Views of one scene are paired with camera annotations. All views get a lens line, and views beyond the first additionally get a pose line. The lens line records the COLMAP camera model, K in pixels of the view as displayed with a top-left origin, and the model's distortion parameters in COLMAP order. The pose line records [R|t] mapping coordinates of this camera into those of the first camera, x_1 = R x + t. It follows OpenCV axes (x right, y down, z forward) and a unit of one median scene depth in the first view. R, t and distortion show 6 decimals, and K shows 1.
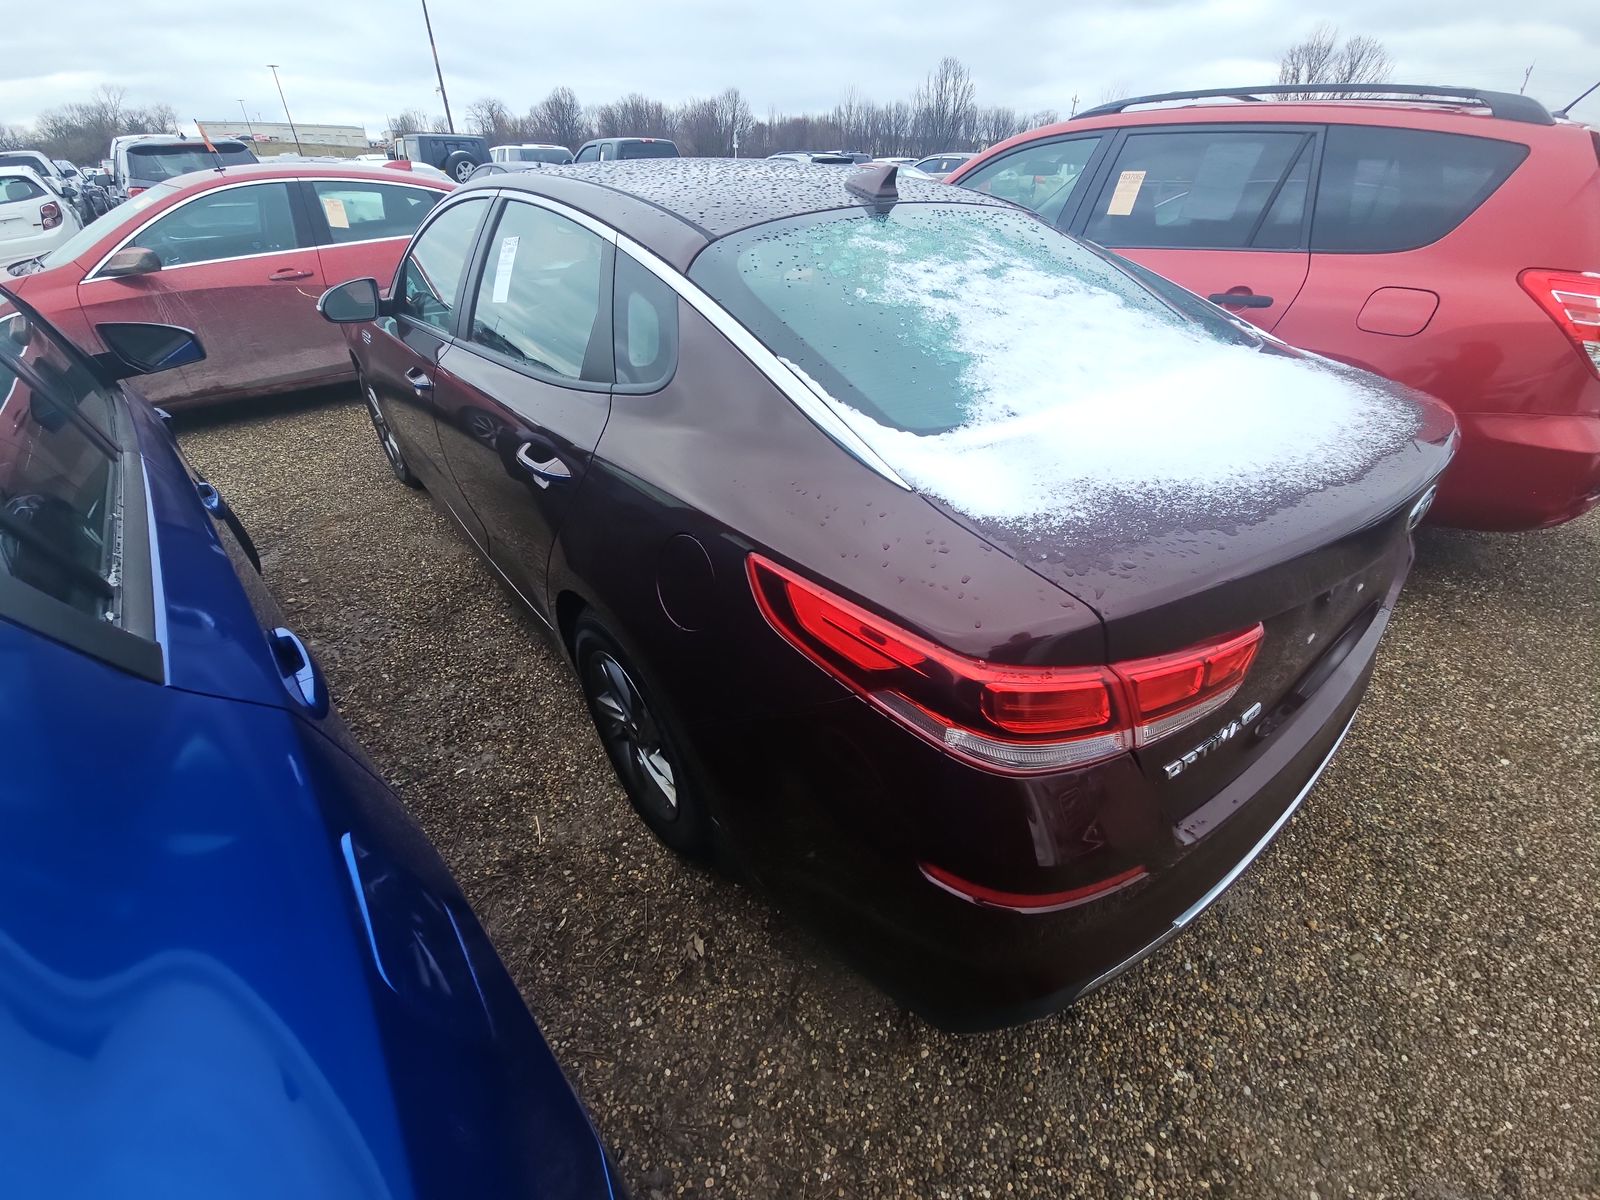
lens RADIAL K [[644.3, 0, 807.3], [0, 644.3, 602.1], [0, 0, 1]] dist [0.027062, -0.019816]
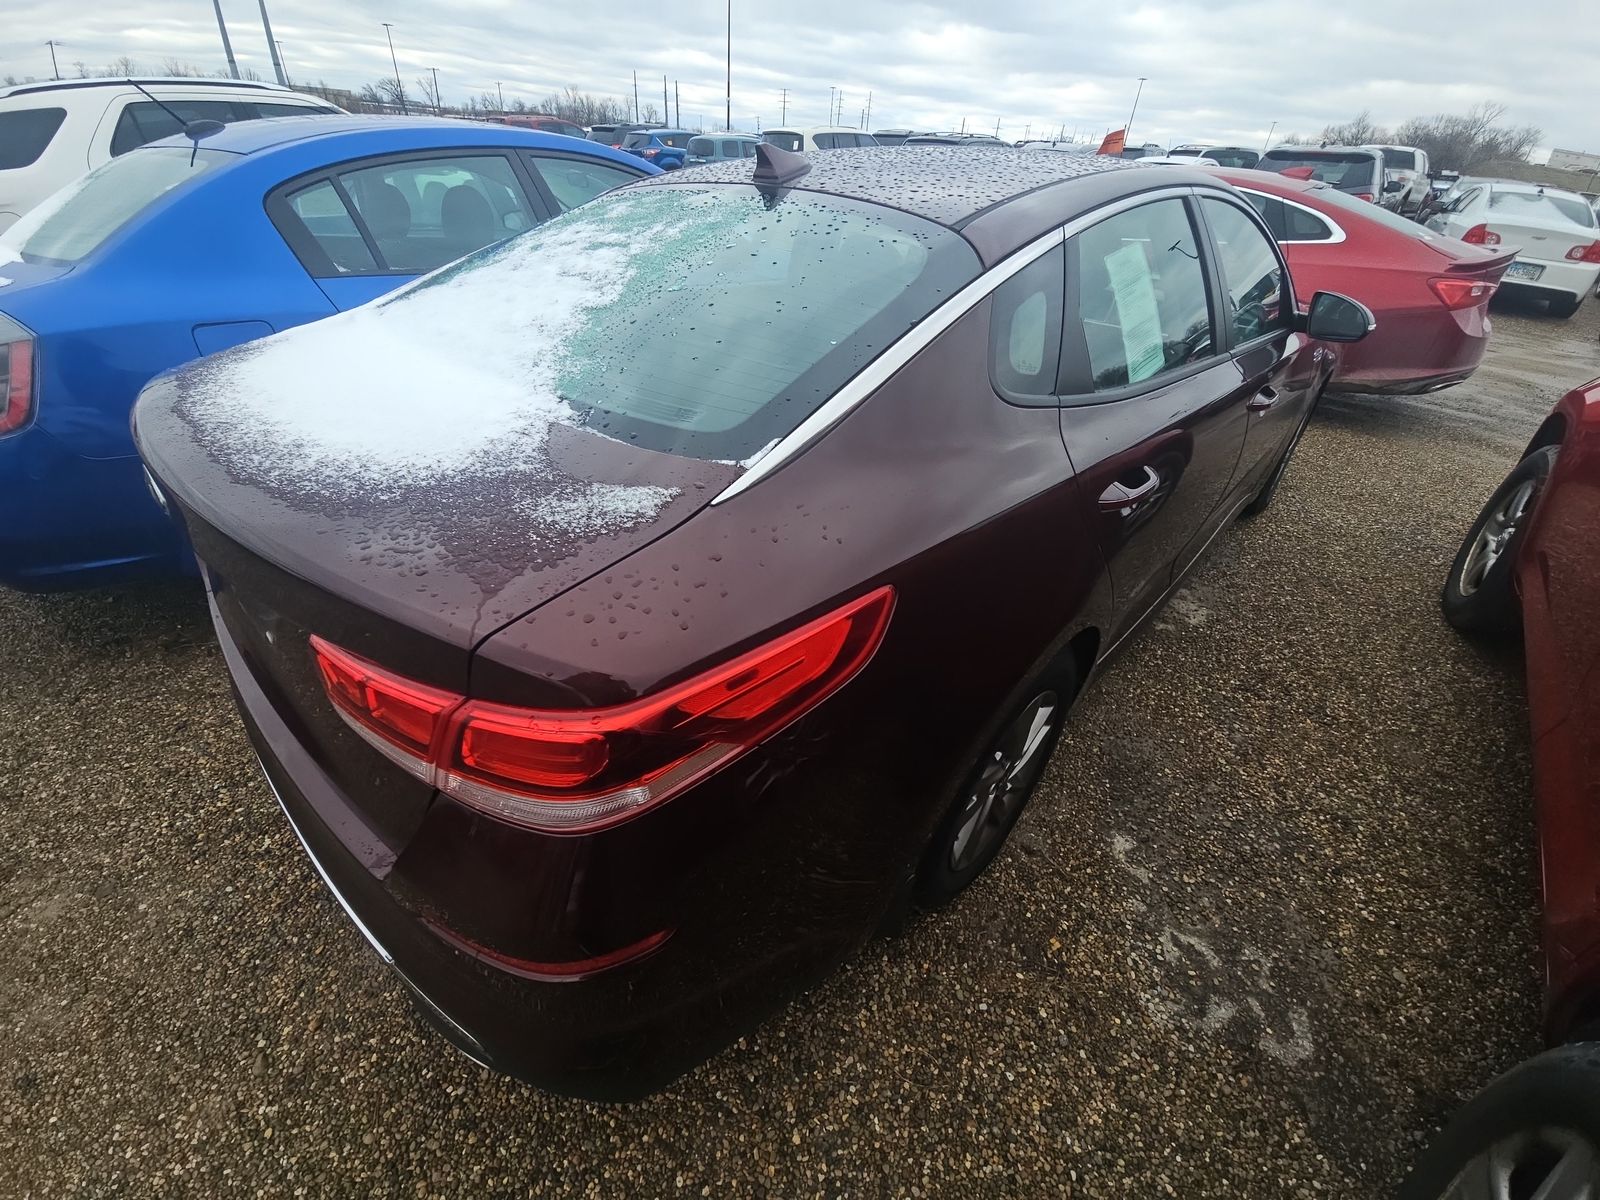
lens RADIAL K [[643.7, 0, 803.0], [0, 643.7, 616.2], [0, 0, 1]] dist [0.041080, -0.025332]
pose [[0.128943, 0.574174, -0.808516, 1.551859], [-0.579986, 0.704996, 0.408162, -0.753460], [0.804357, 0.416298, 0.423918, 1.159147]]
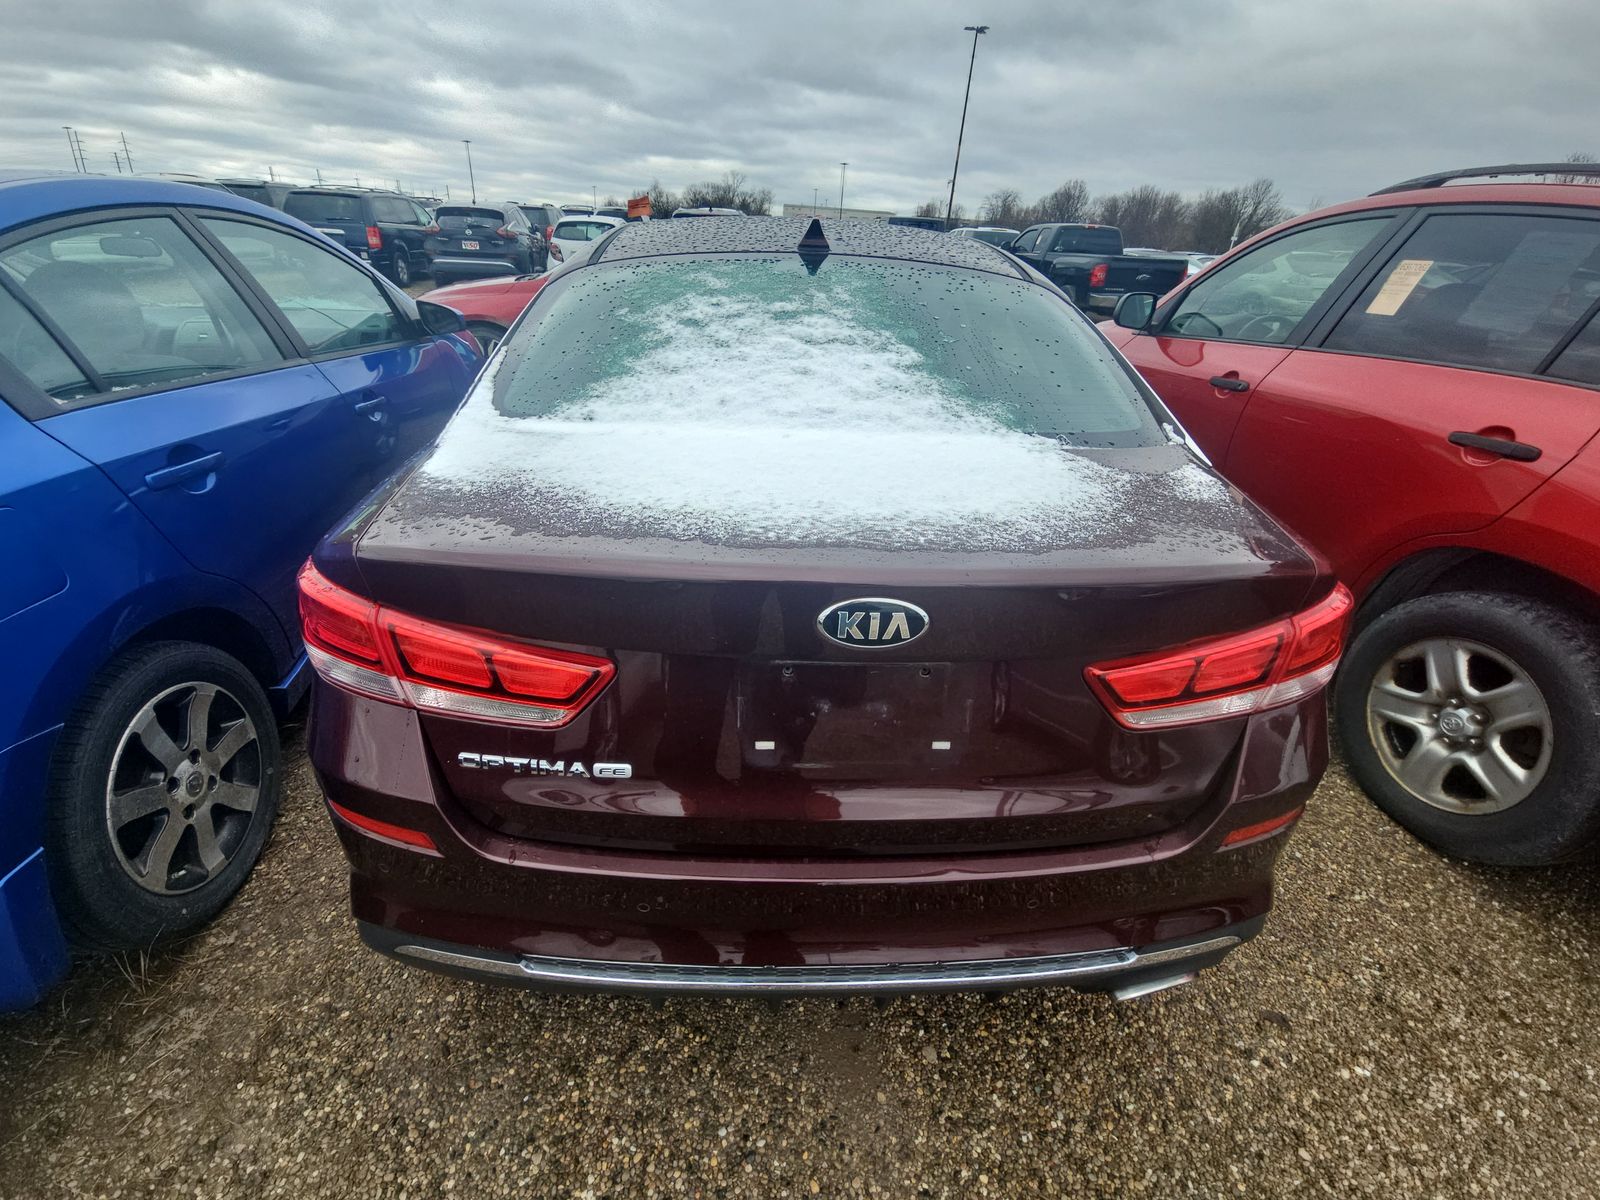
lens RADIAL K [[661.2, 0, 799.8], [0, 661.2, 612.2], [0, 0, 1]] dist [0.028862, -0.020980]
pose [[0.800300, 0.321207, -0.506307, 1.035461], [-0.368603, 0.929560, 0.007087, -0.108219], [0.472919, 0.180955, 0.862324, 0.236147]]
